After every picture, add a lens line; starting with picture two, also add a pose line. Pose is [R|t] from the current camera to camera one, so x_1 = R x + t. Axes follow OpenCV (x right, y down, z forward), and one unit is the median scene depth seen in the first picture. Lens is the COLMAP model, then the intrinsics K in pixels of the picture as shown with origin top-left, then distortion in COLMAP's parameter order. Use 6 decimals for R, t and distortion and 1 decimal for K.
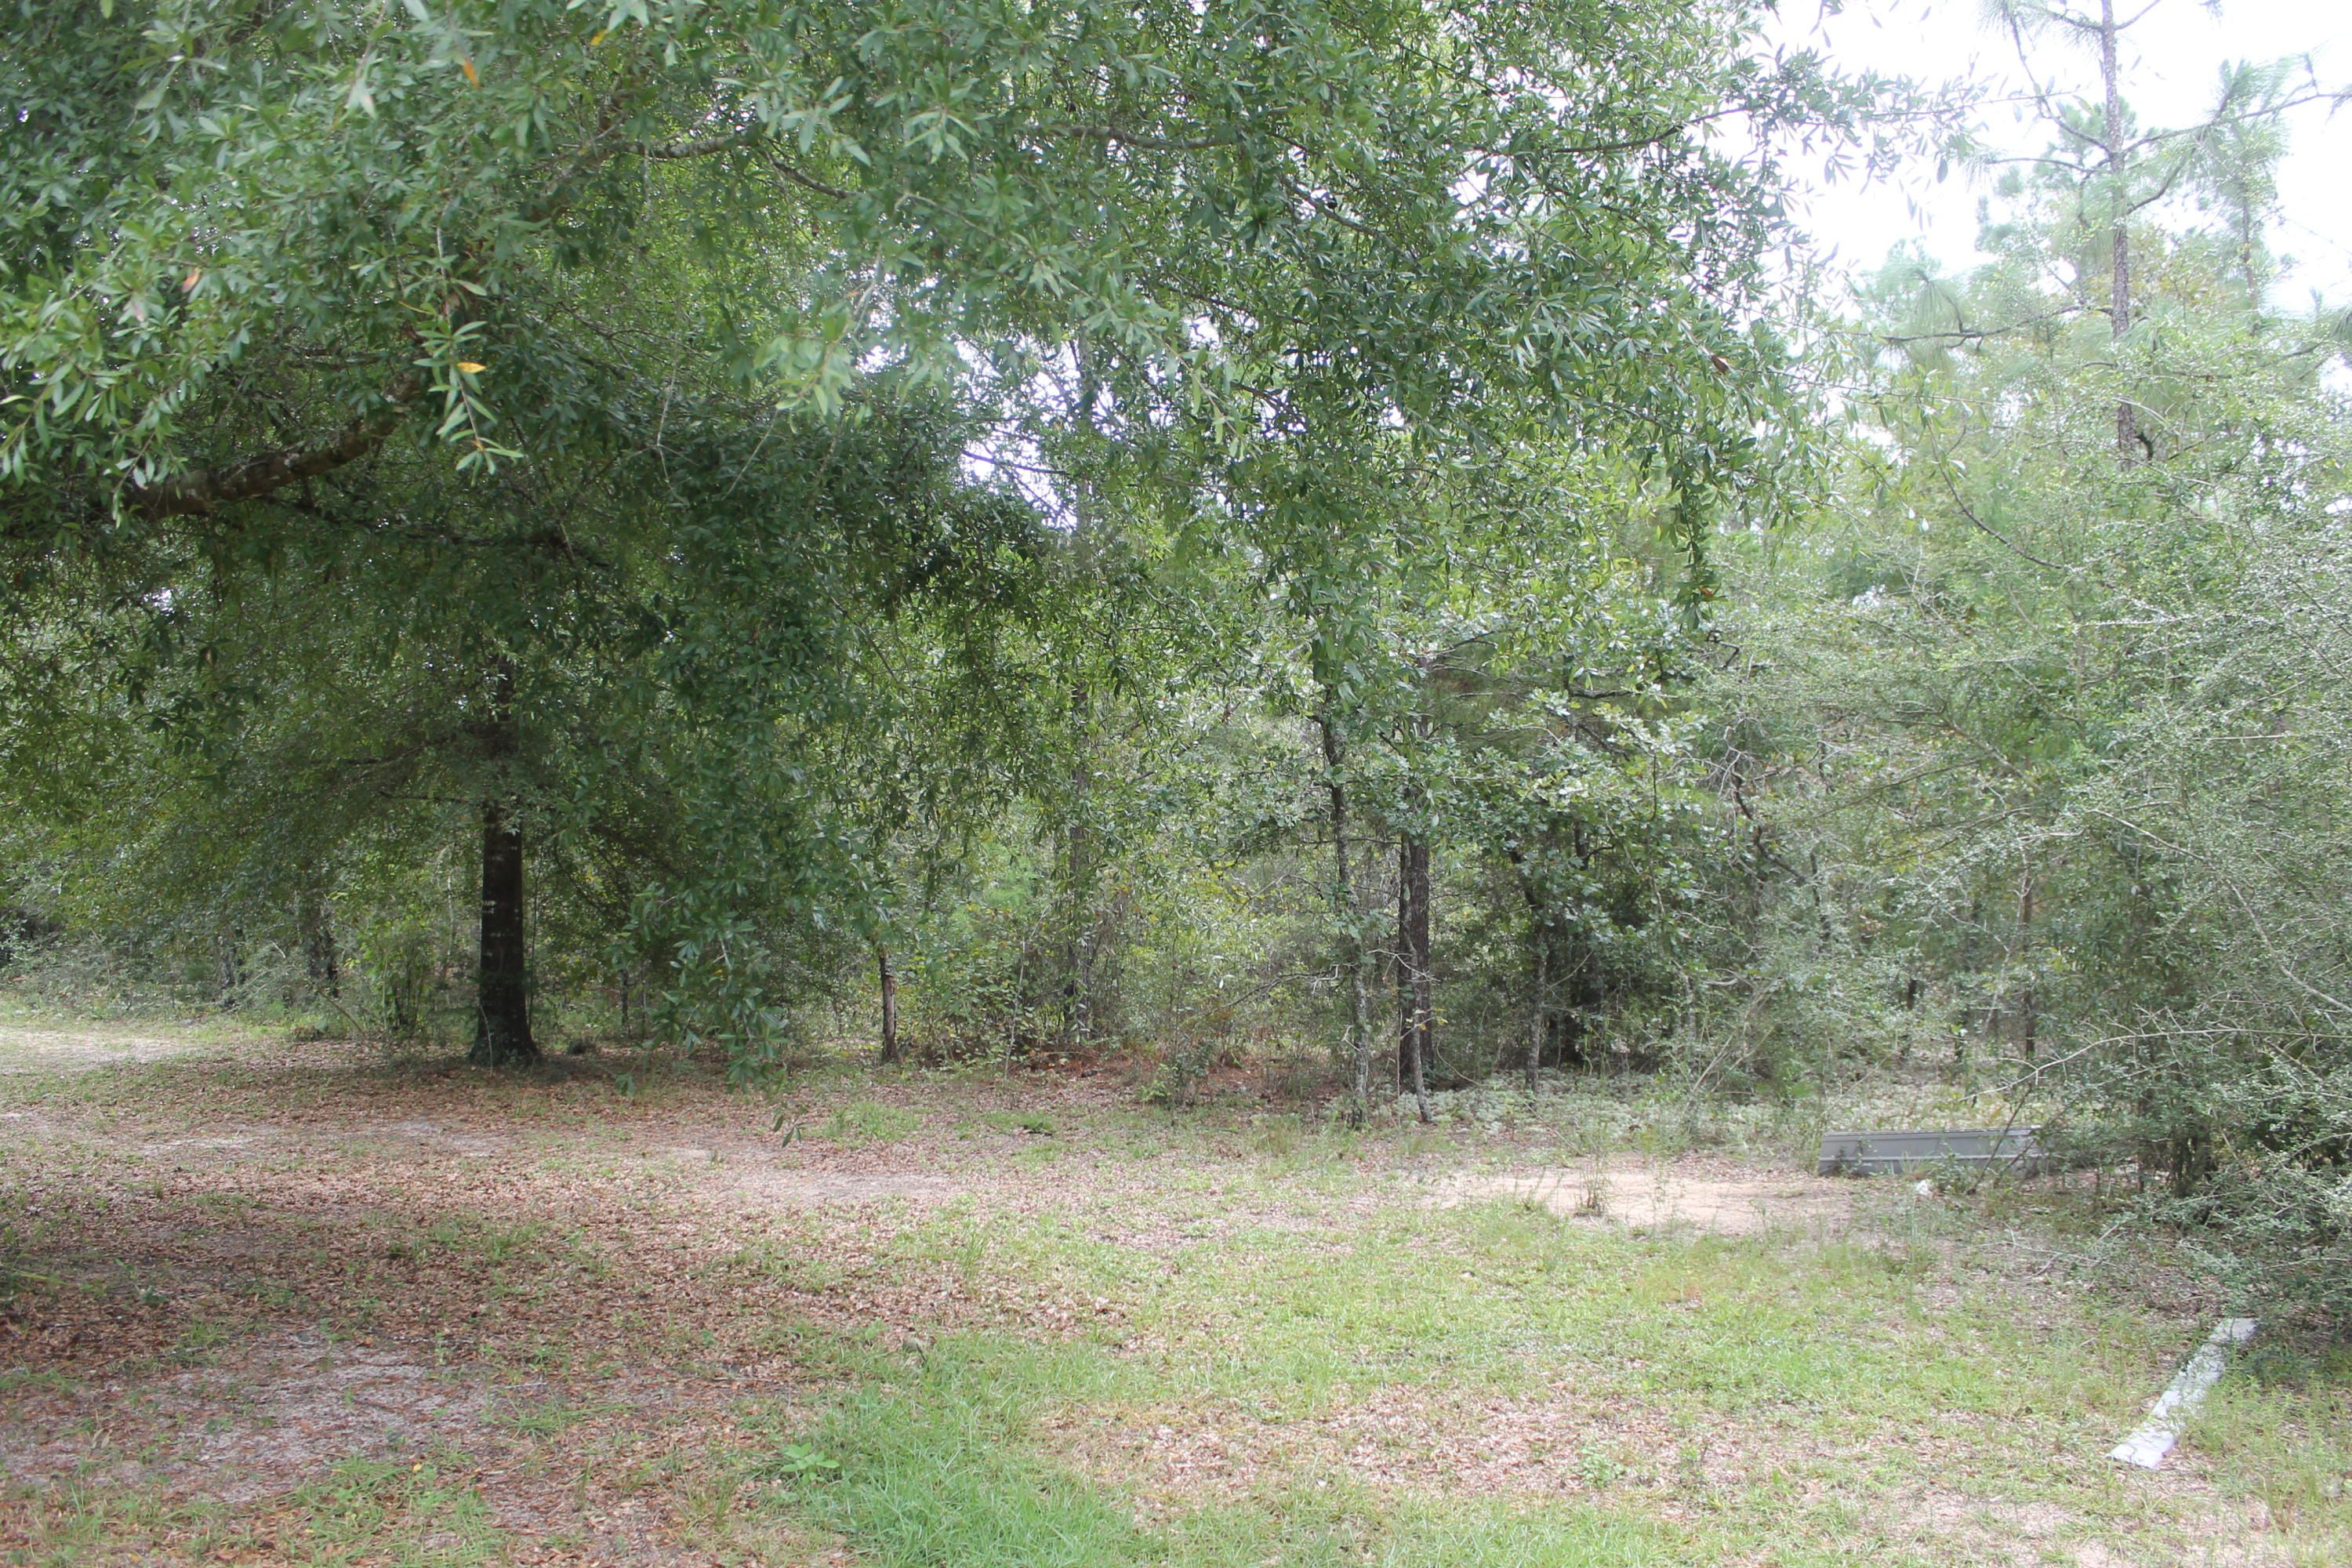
lens RADIAL K [[1956.8, 0, 1174.9], [0, 1956.8, 797.9], [0, 0, 1]] dist [-0.164157, 0.132599]
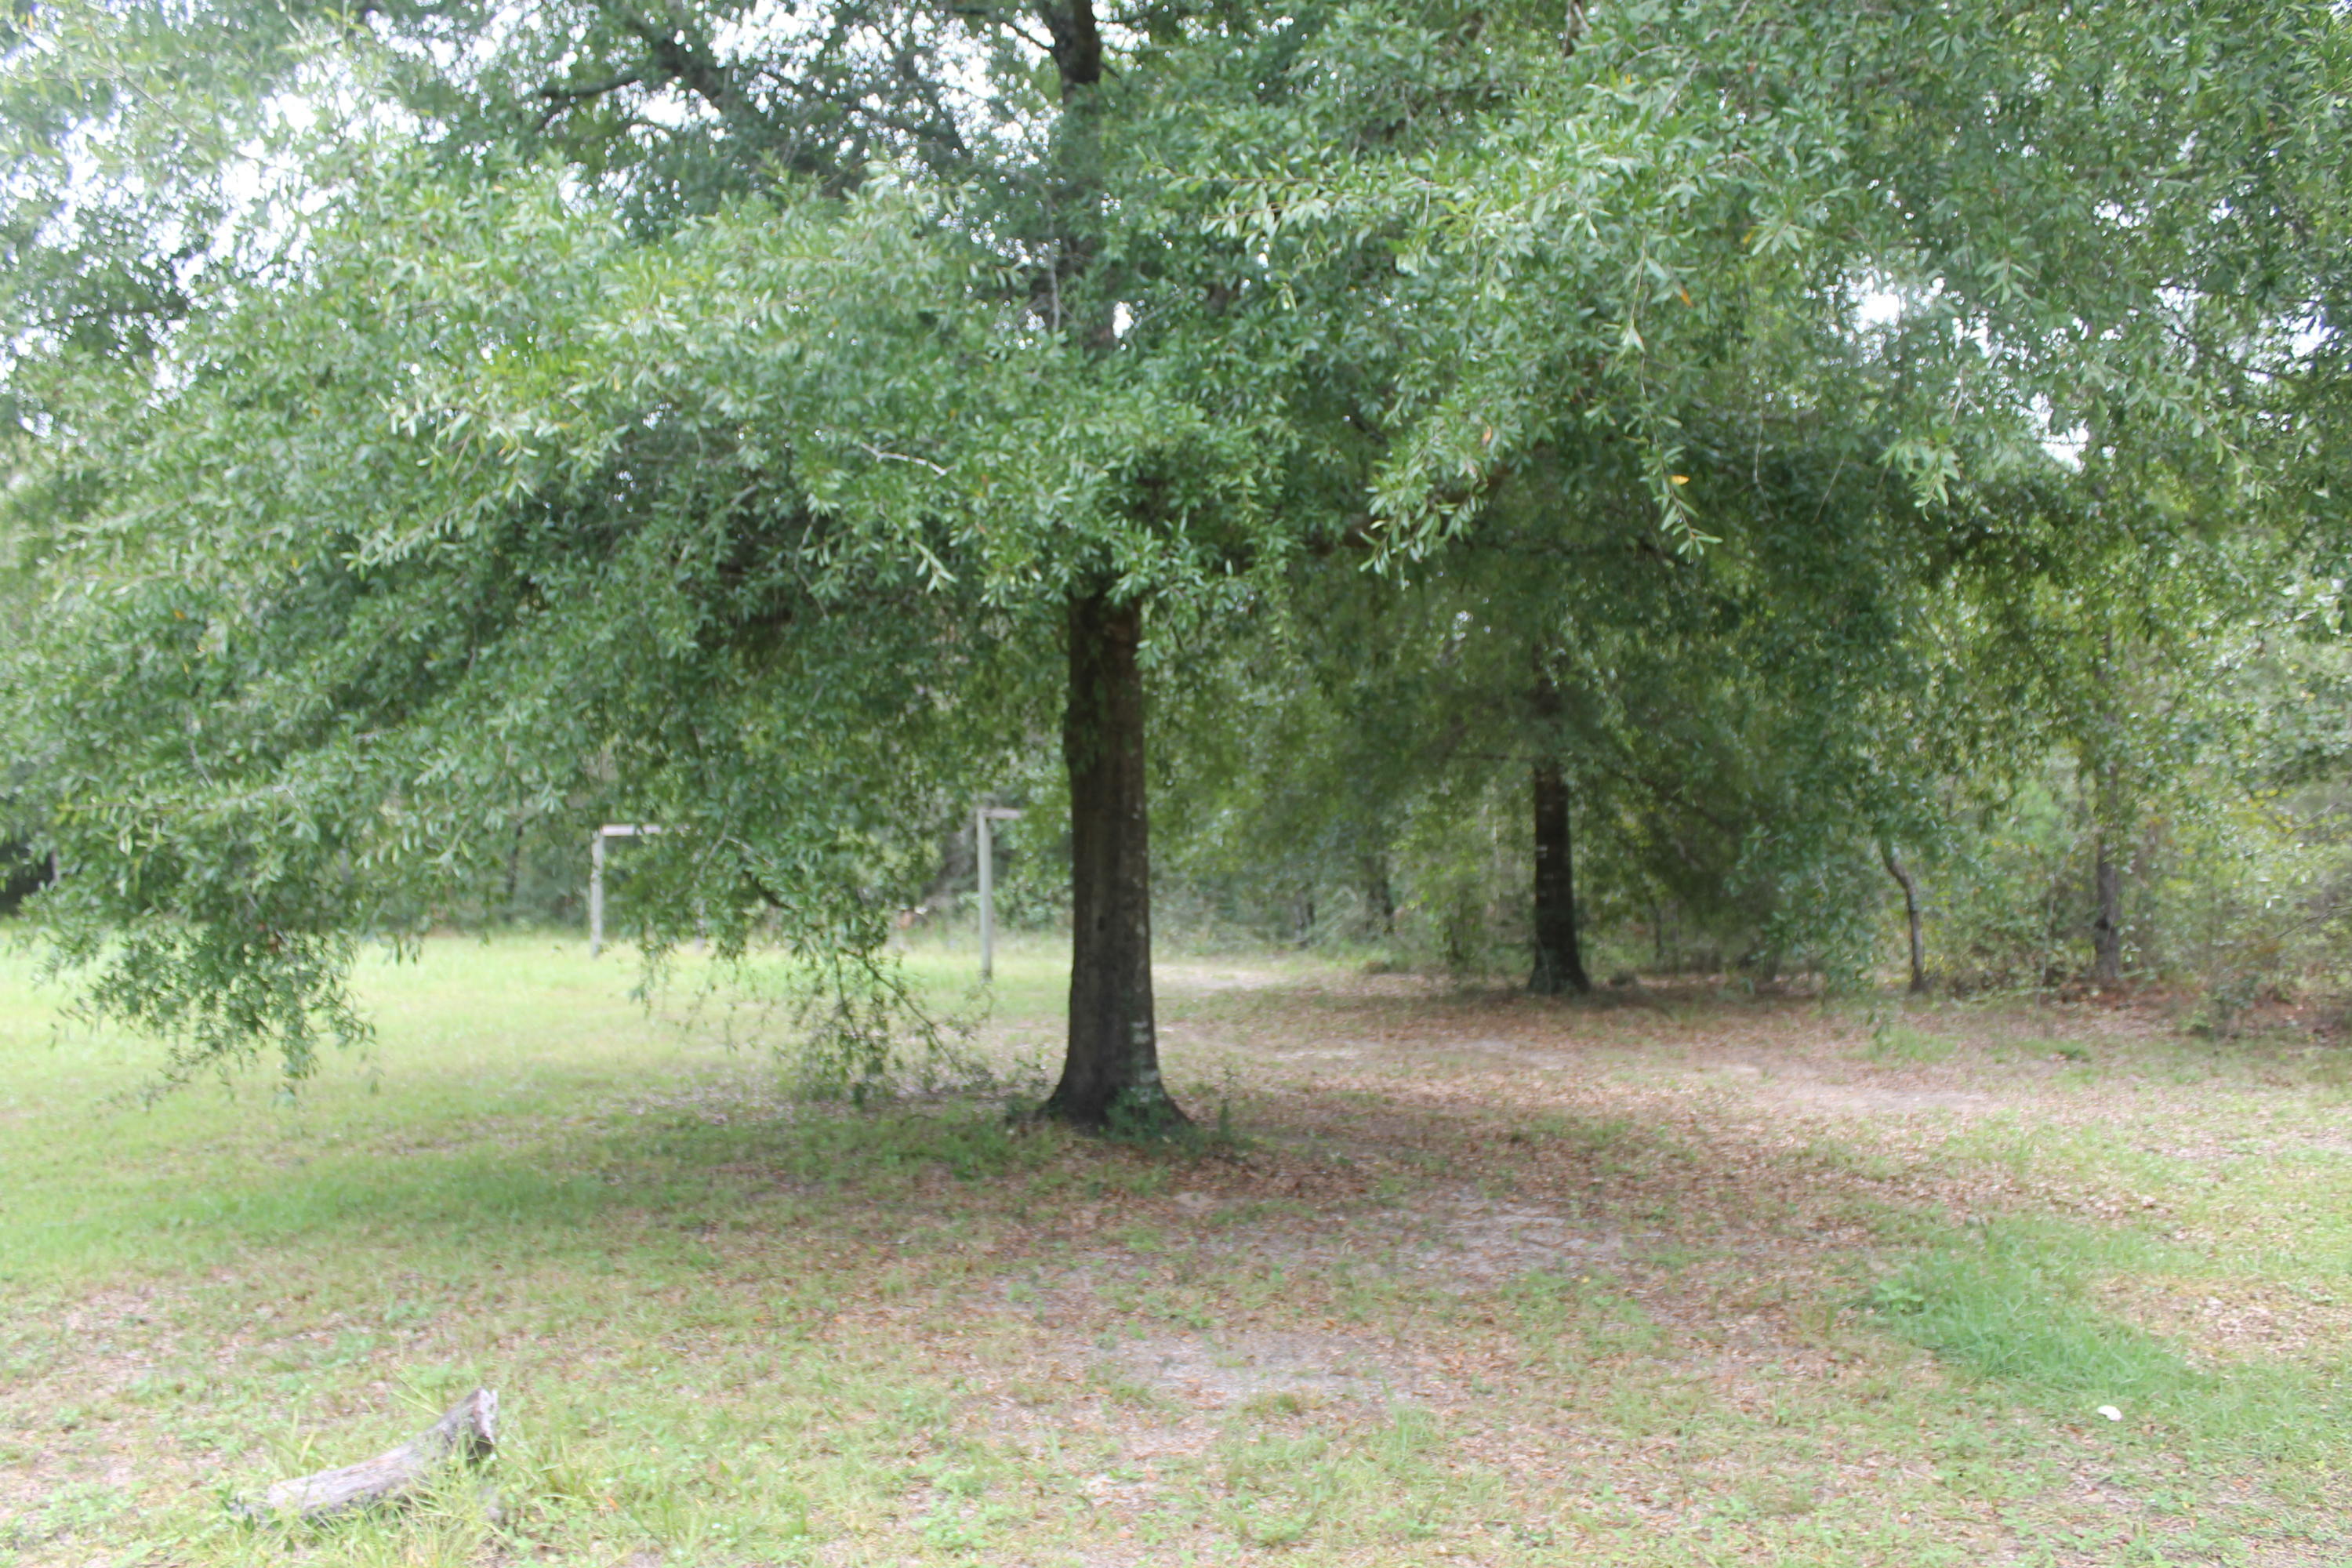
lens RADIAL K [[1956.8, 0, 1144.6], [0, 1956.8, 789.3], [0, 0, 1]] dist [-0.164157, 0.132599]
pose [[0.869687, -0.029300, -0.492733, -0.001101], [0.041768, 0.999025, 0.014316, -0.009258], [0.491833, -0.033031, 0.870063, -0.174268]]
